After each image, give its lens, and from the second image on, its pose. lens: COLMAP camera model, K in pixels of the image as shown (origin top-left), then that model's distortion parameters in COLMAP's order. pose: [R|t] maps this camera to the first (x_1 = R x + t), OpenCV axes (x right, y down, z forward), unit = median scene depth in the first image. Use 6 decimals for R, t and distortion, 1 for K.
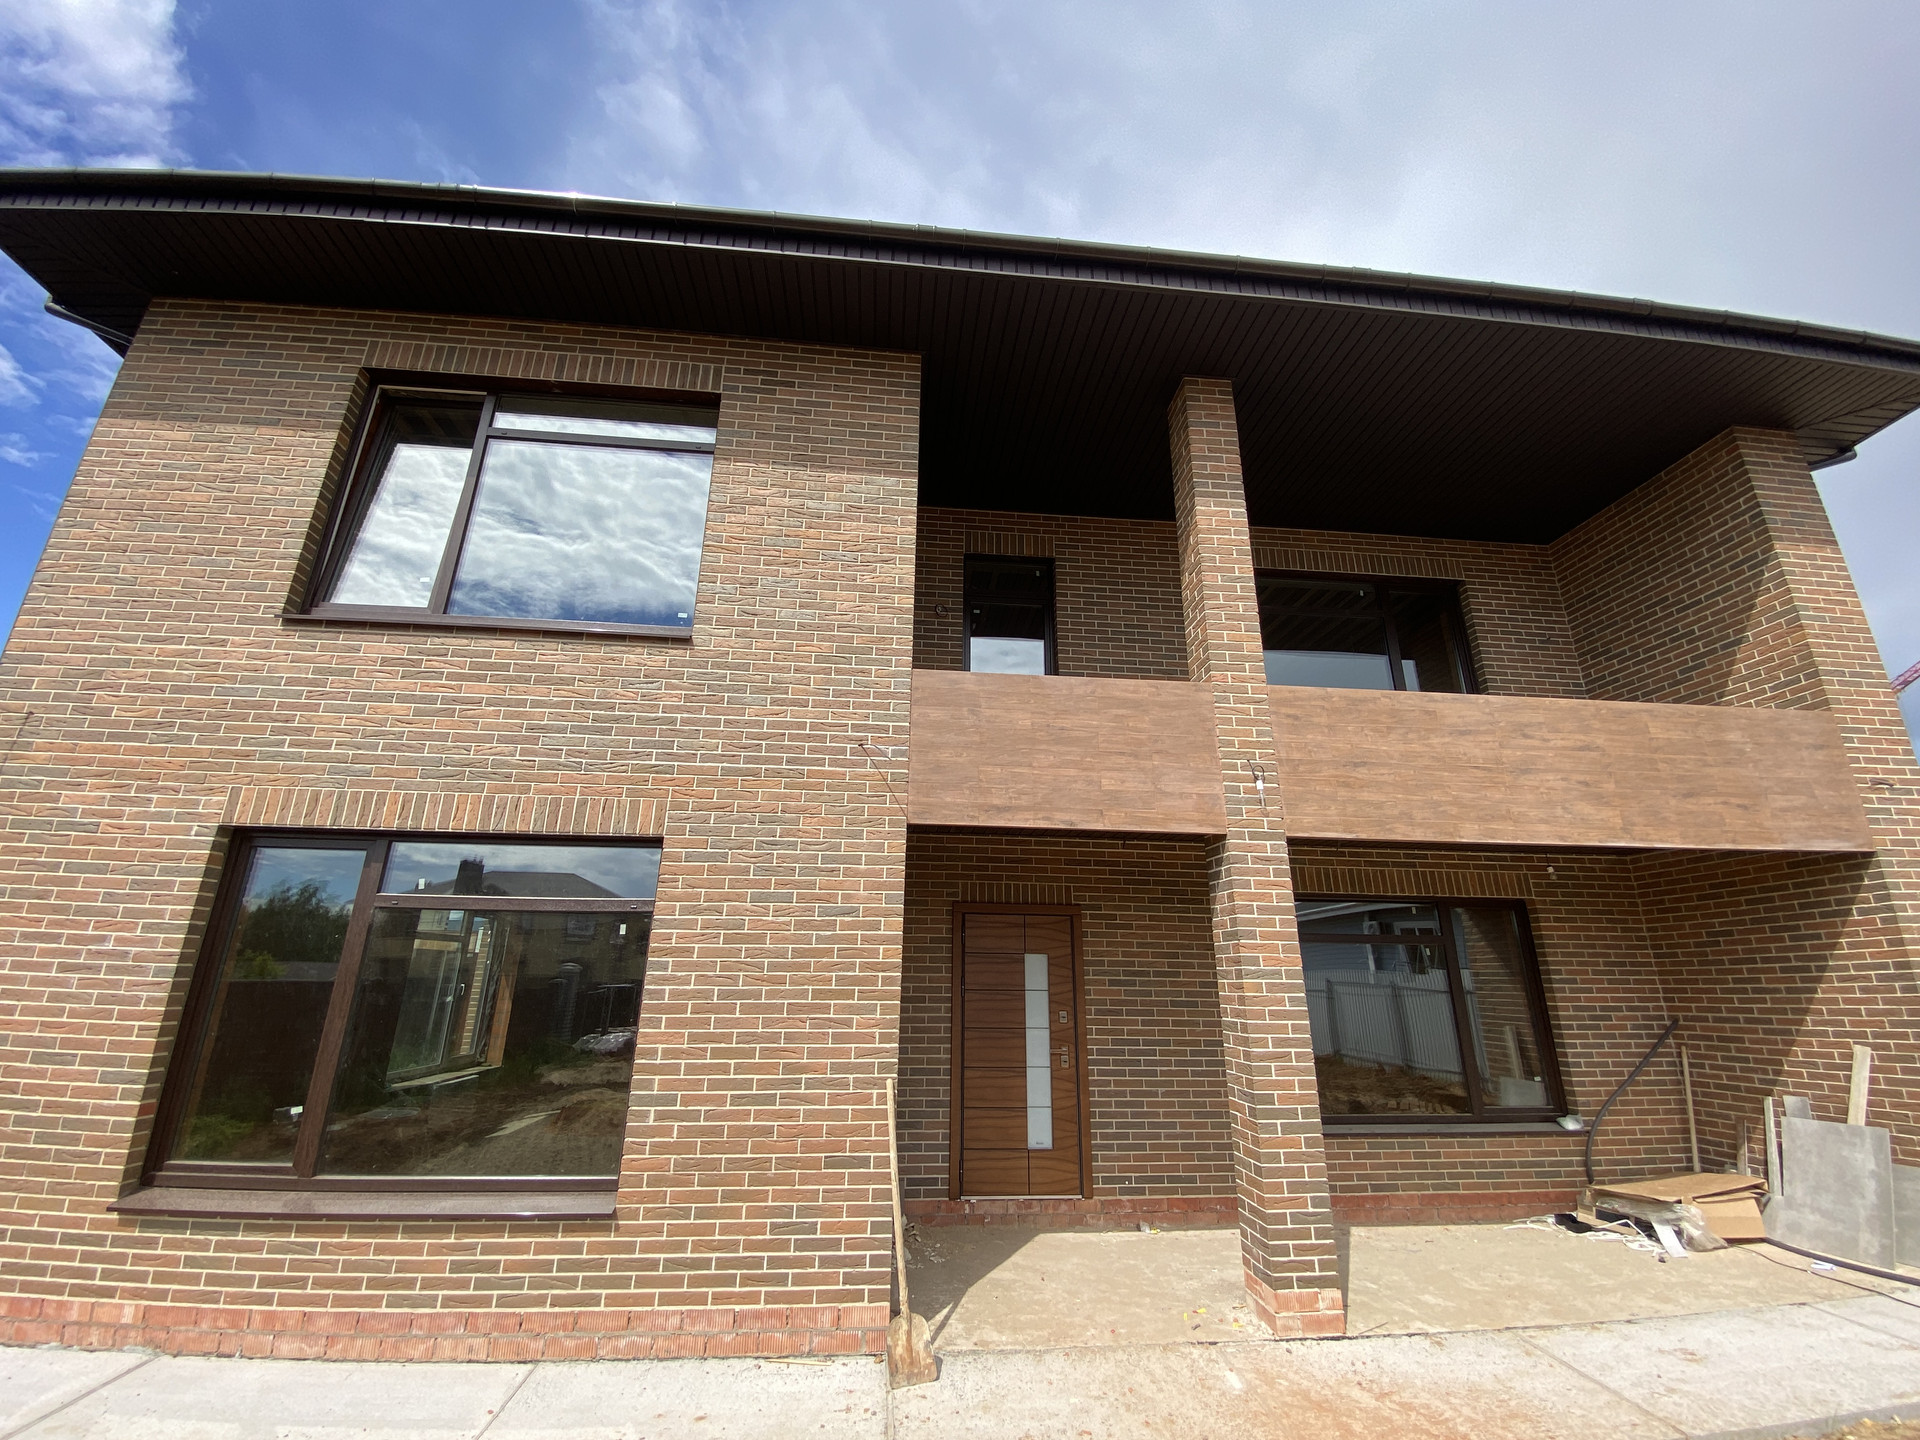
lens RADIAL K [[779.5, 0, 953.8], [0, 779.5, 704.9], [0, 0, 1]] dist [0.001230, -0.011459]
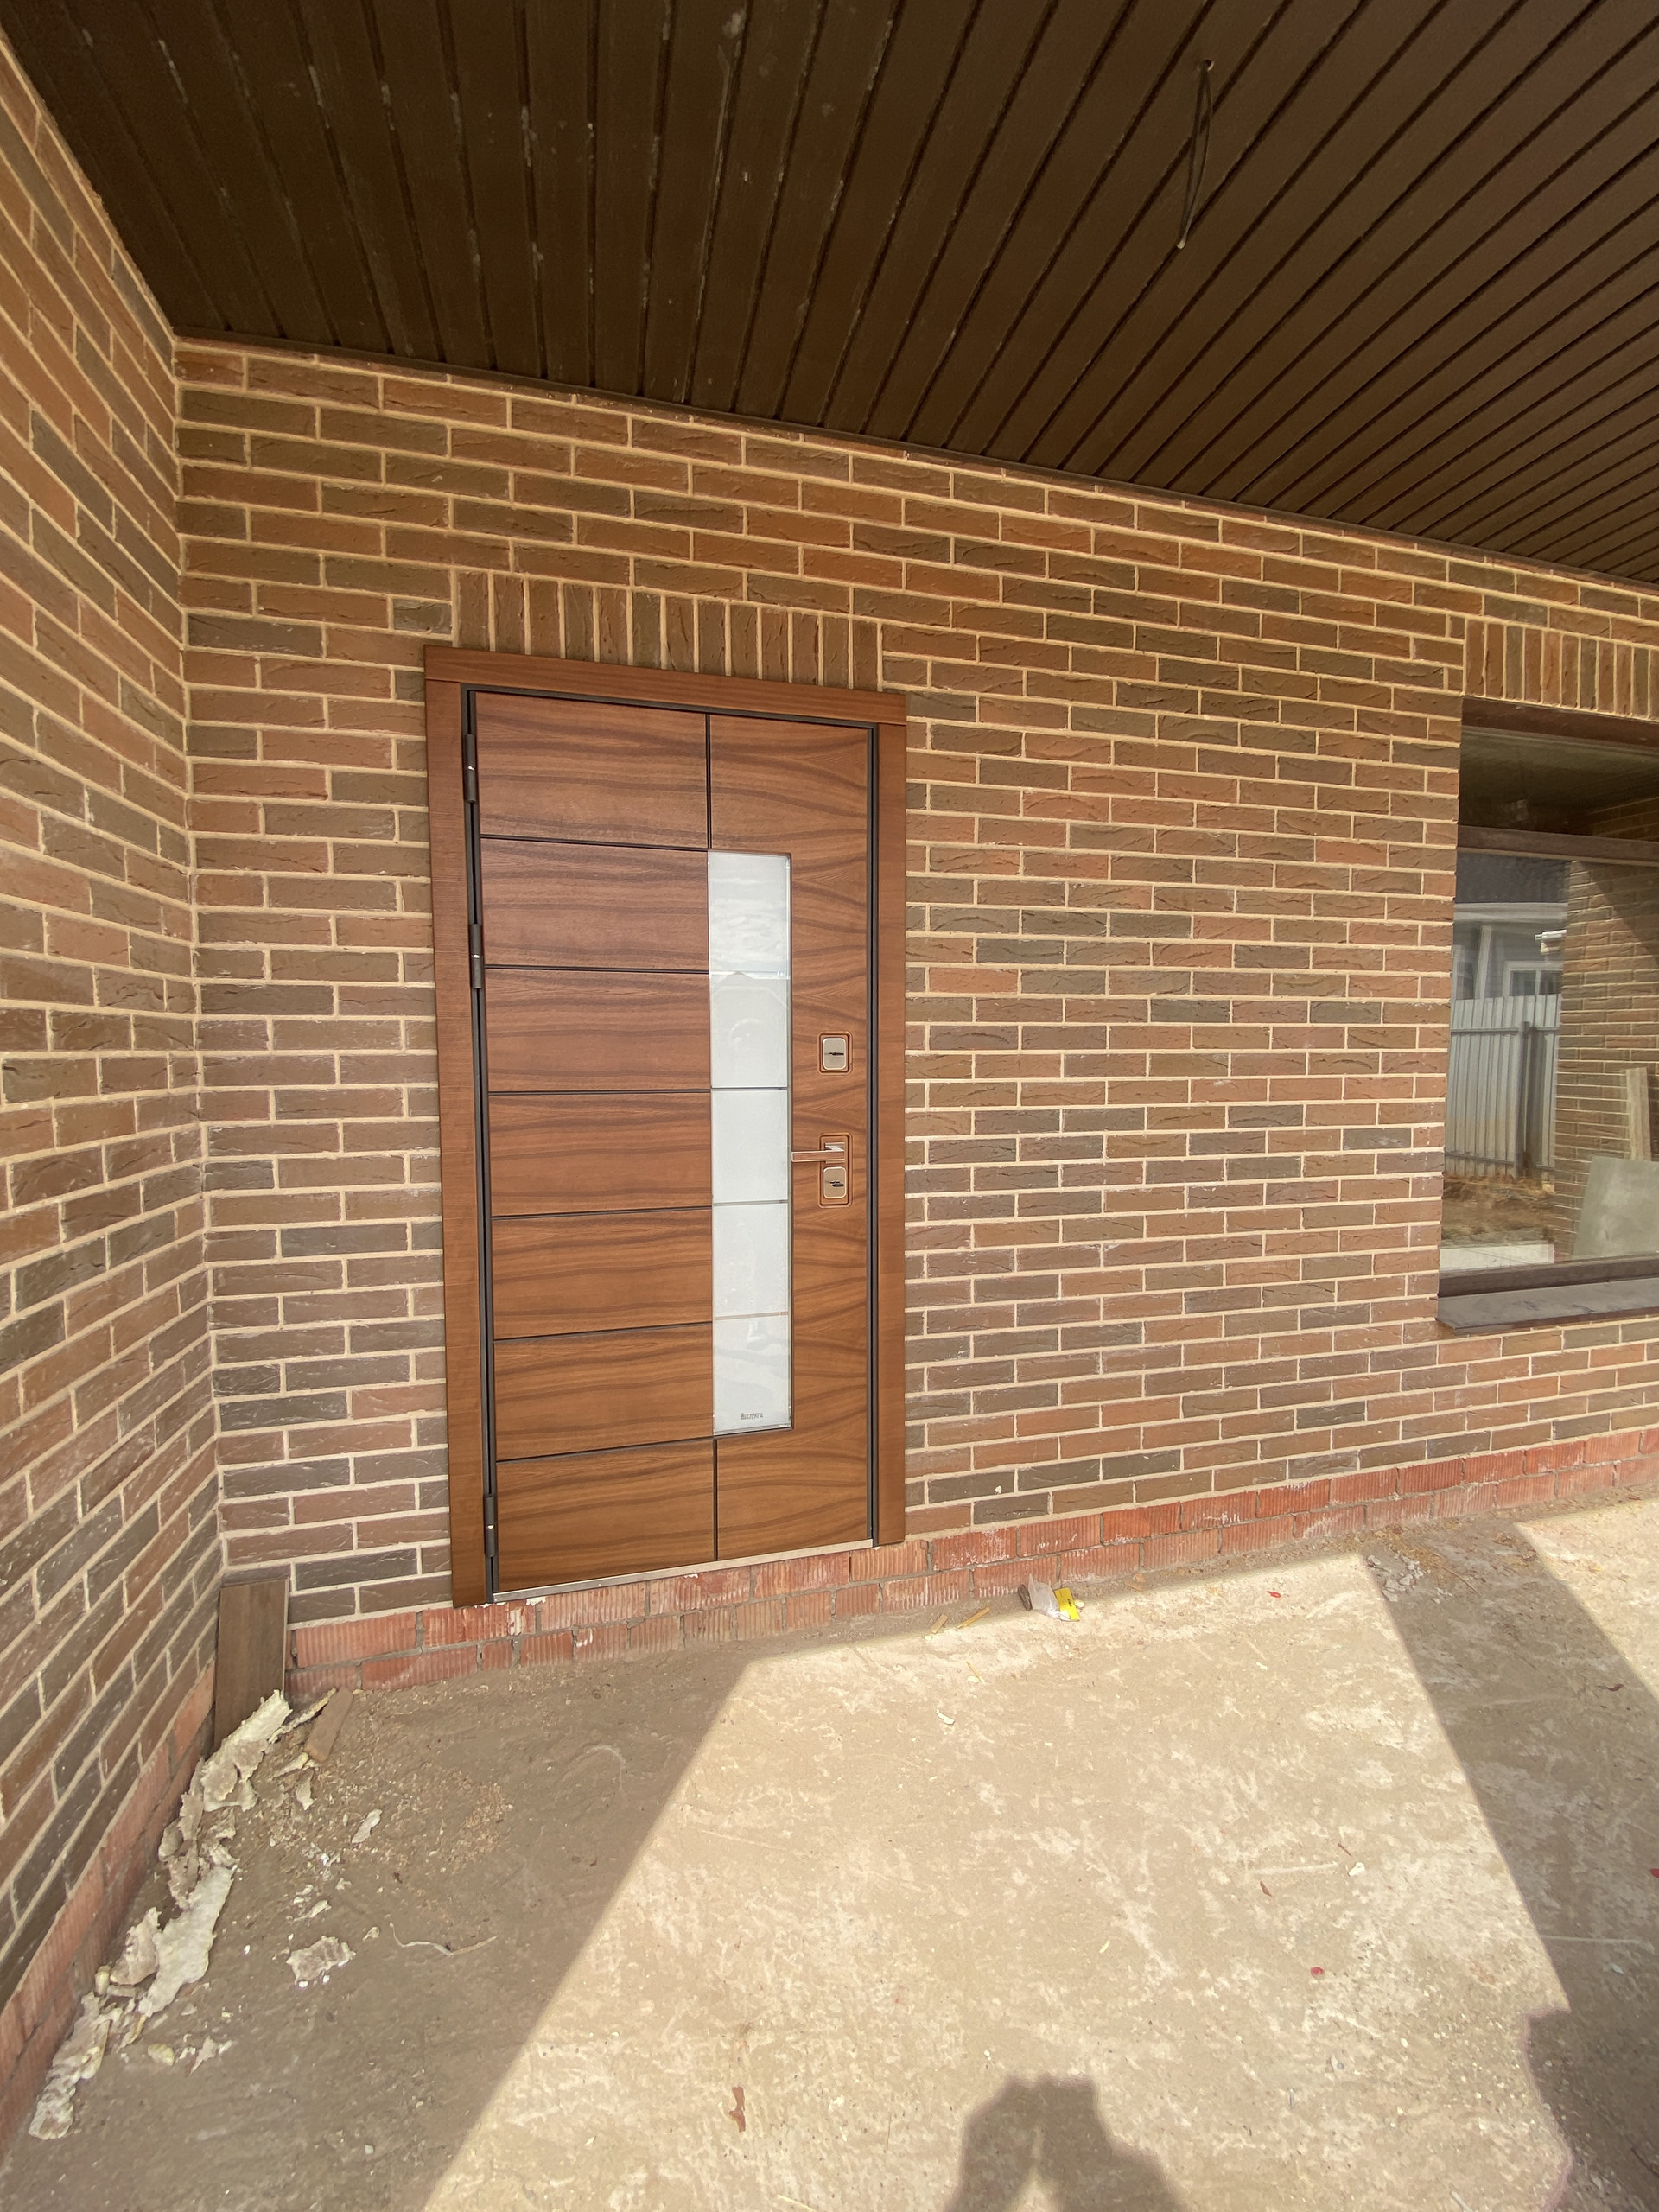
lens RADIAL K [[898.1, 0, 824.6], [0, 898.1, 1072.0], [0, 0, 1]] dist [0.001230, -0.011459]
pose [[0.989707, -0.020322, 0.141660, 0.097721], [-0.033682, 0.928981, 0.368591, 0.313407], [-0.139090, -0.369568, 0.918735, 0.760638]]
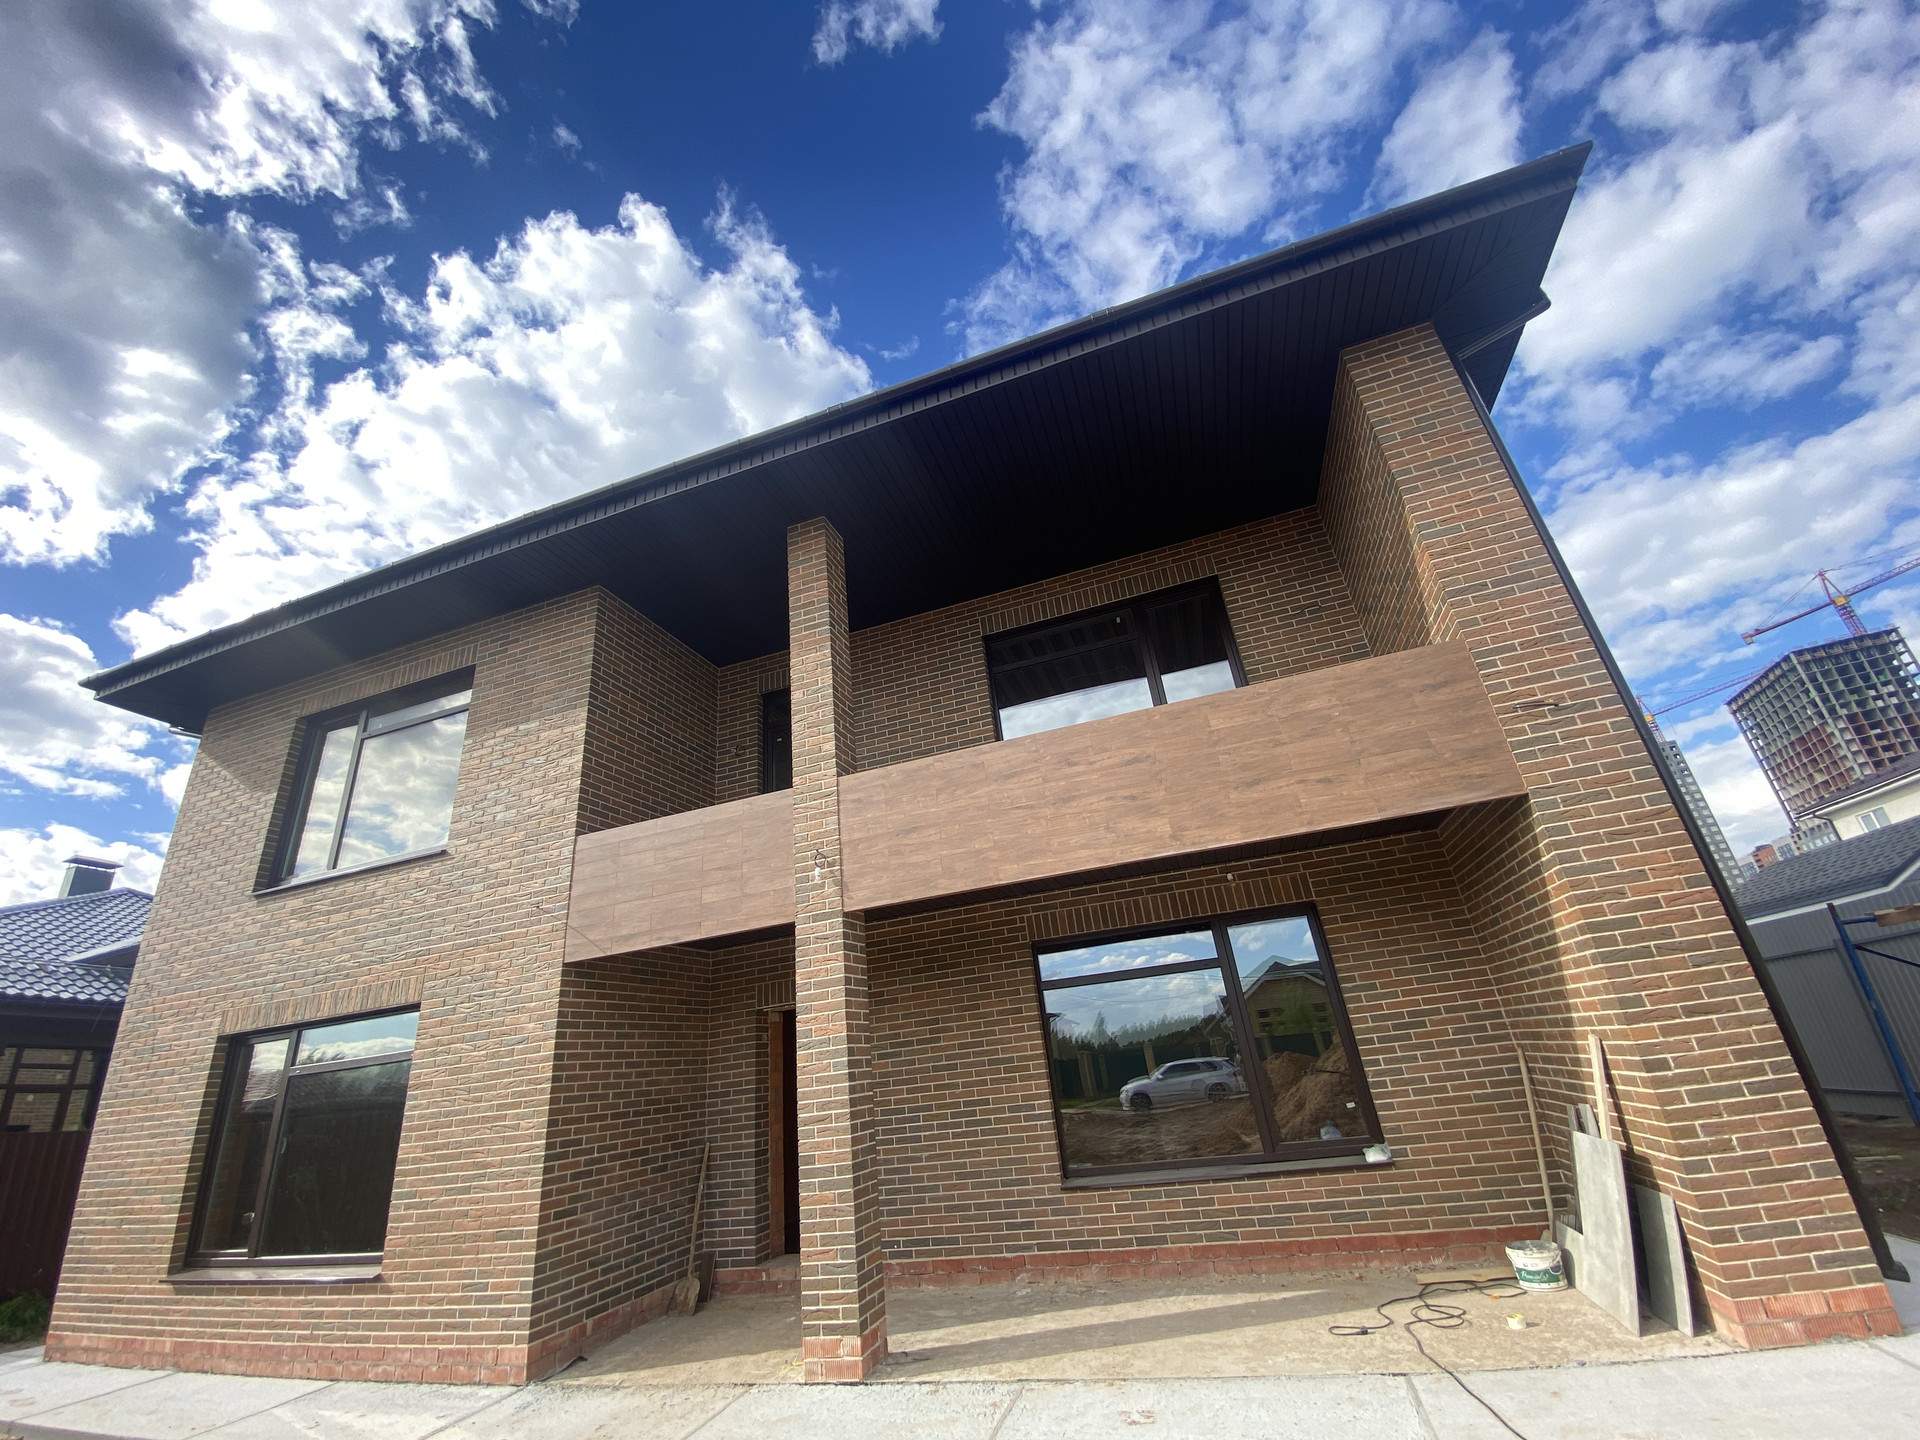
lens RADIAL K [[779.5, 0, 960.7], [0, 779.5, 706.5], [0, 0, 1]] dist [0.001230, -0.011459]
pose [[0.906982, -0.271643, -0.321861, 0.915654], [0.244404, 0.961834, -0.123052, 0.054950], [0.343003, 0.032942, 0.938756, -0.001319]]
